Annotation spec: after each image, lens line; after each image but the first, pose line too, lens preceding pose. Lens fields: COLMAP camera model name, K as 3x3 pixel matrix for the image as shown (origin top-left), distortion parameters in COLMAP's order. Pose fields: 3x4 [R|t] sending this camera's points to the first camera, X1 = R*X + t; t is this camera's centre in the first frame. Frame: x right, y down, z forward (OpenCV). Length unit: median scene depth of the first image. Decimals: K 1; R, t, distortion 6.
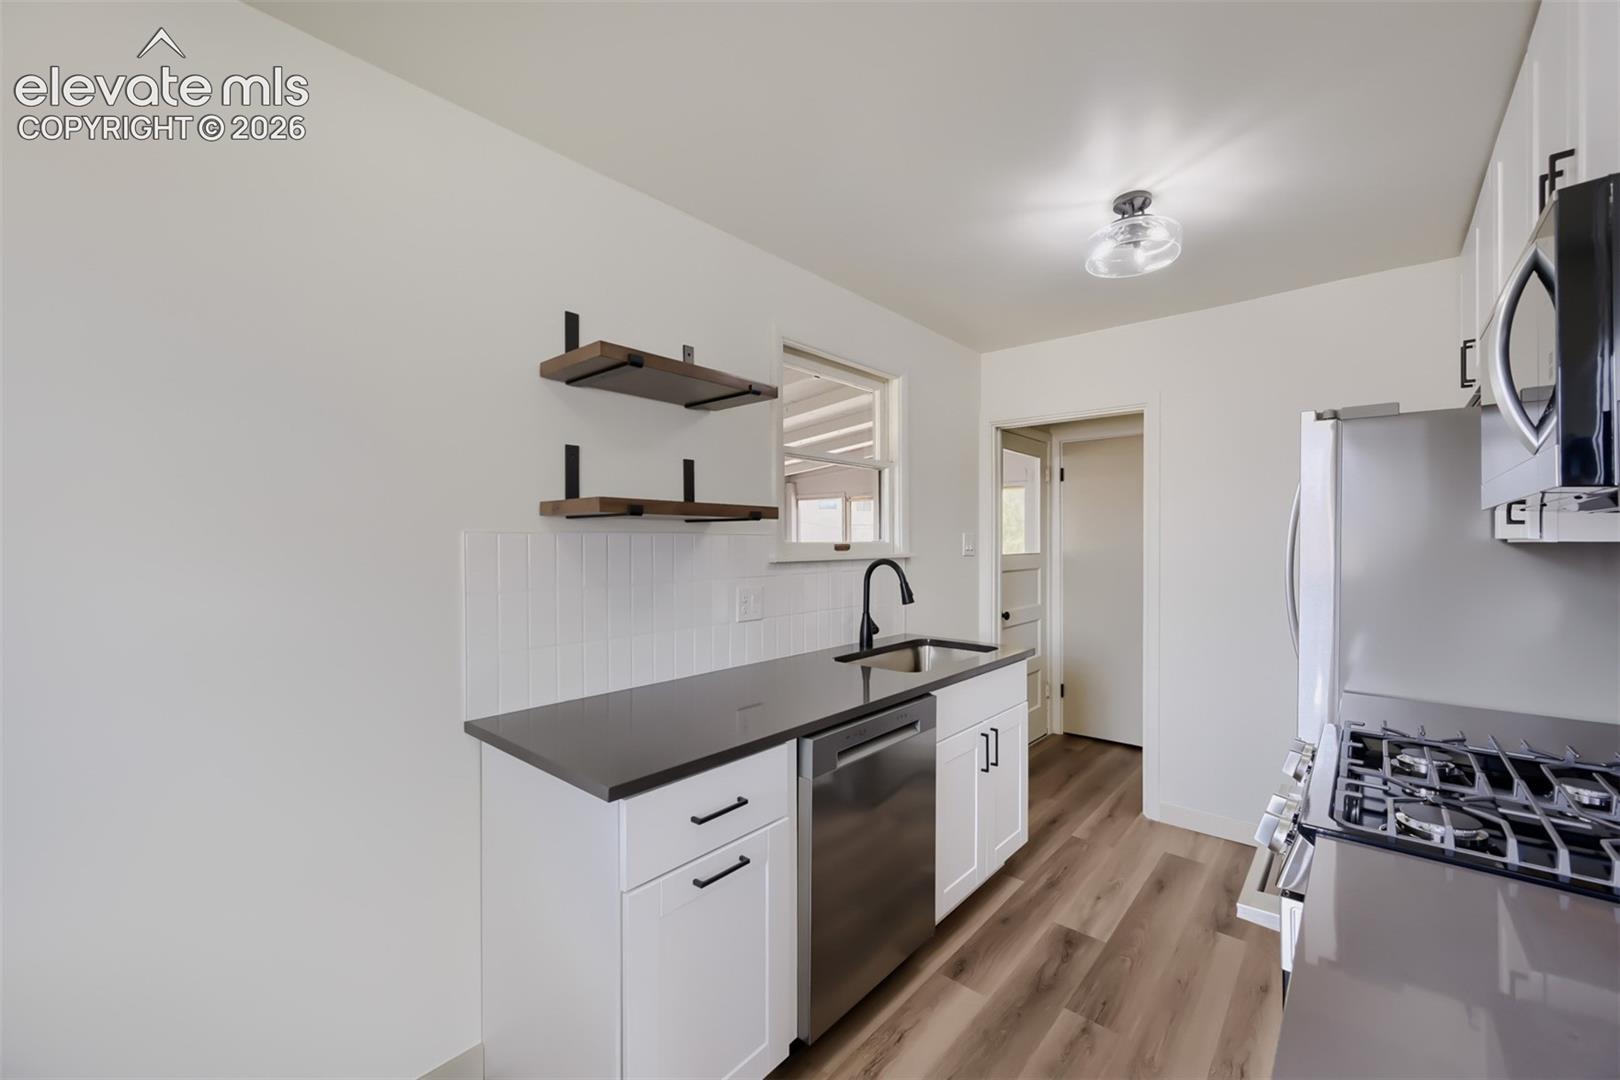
lens RADIAL K [[645.3, 0, 810.0], [0, 645.3, 540.0], [0, 0, 1]] dist [-0.003361, -0.000026]
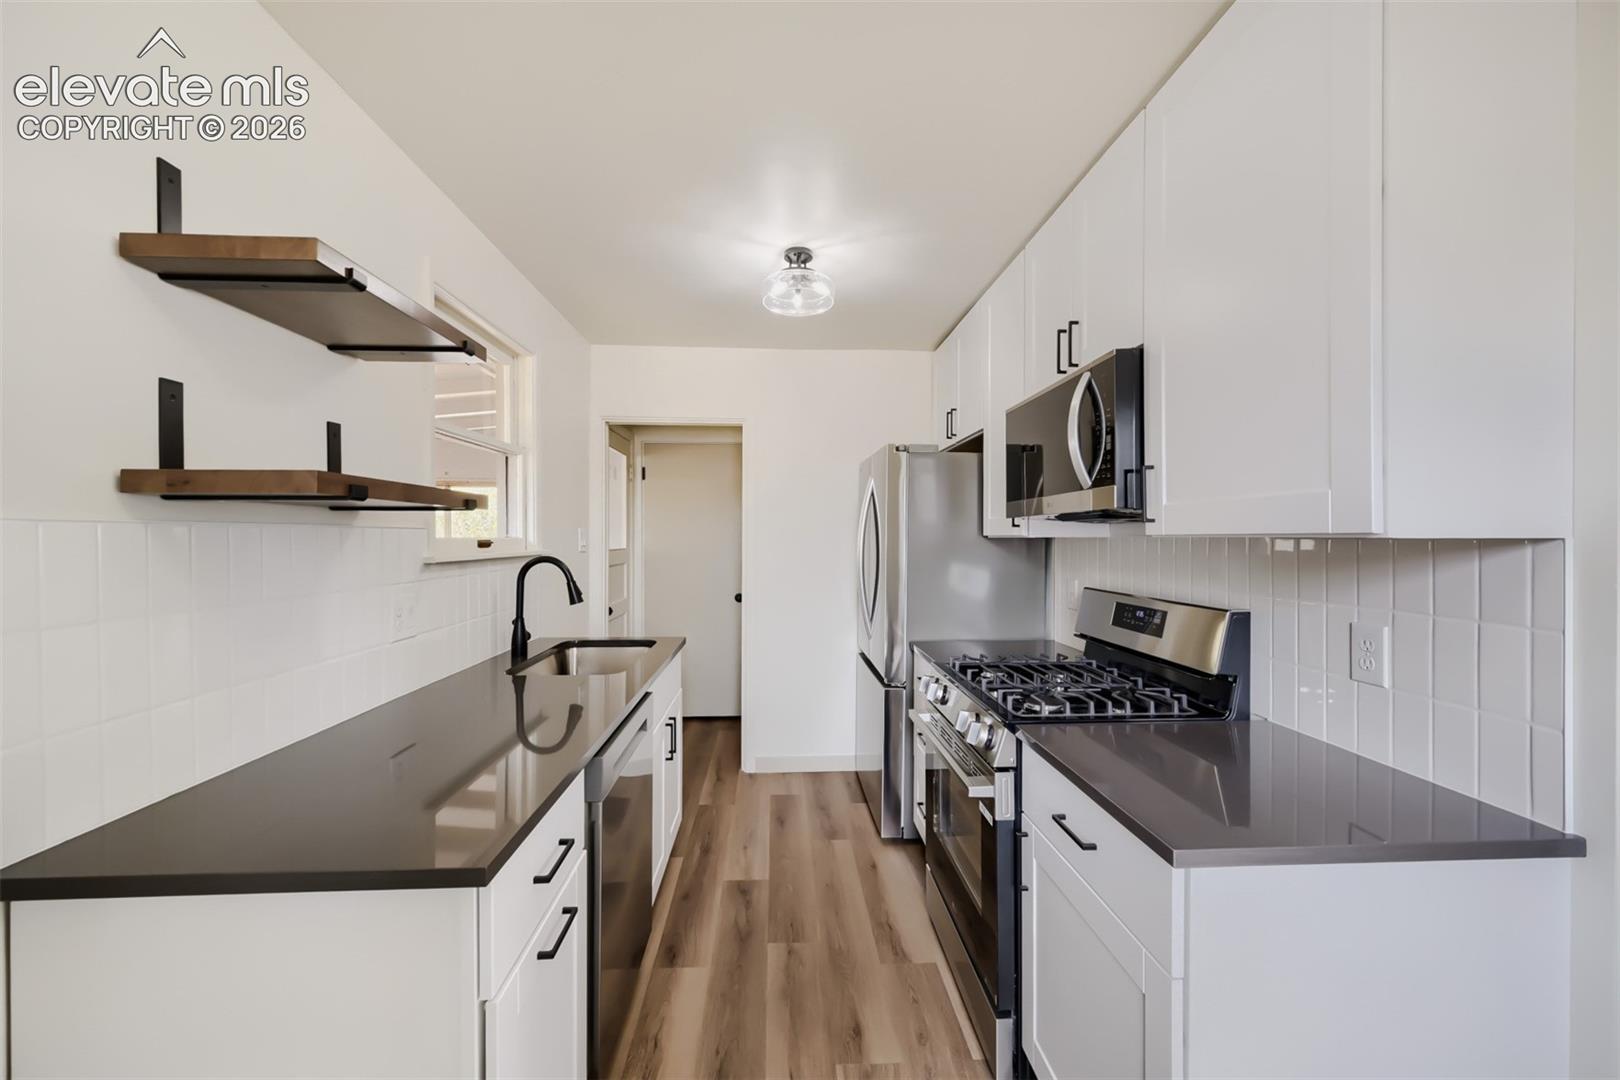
lens RADIAL K [[650.6, 0, 810.0], [0, 650.6, 540.0], [0, 0, 1]] dist [-0.000625, -0.000098]
pose [[0.709564, -0.003480, 0.704633, -0.293765], [-0.001414, 0.999979, 0.006363, 0.000437], [-0.704640, -0.005511, 0.709544, 0.103063]]
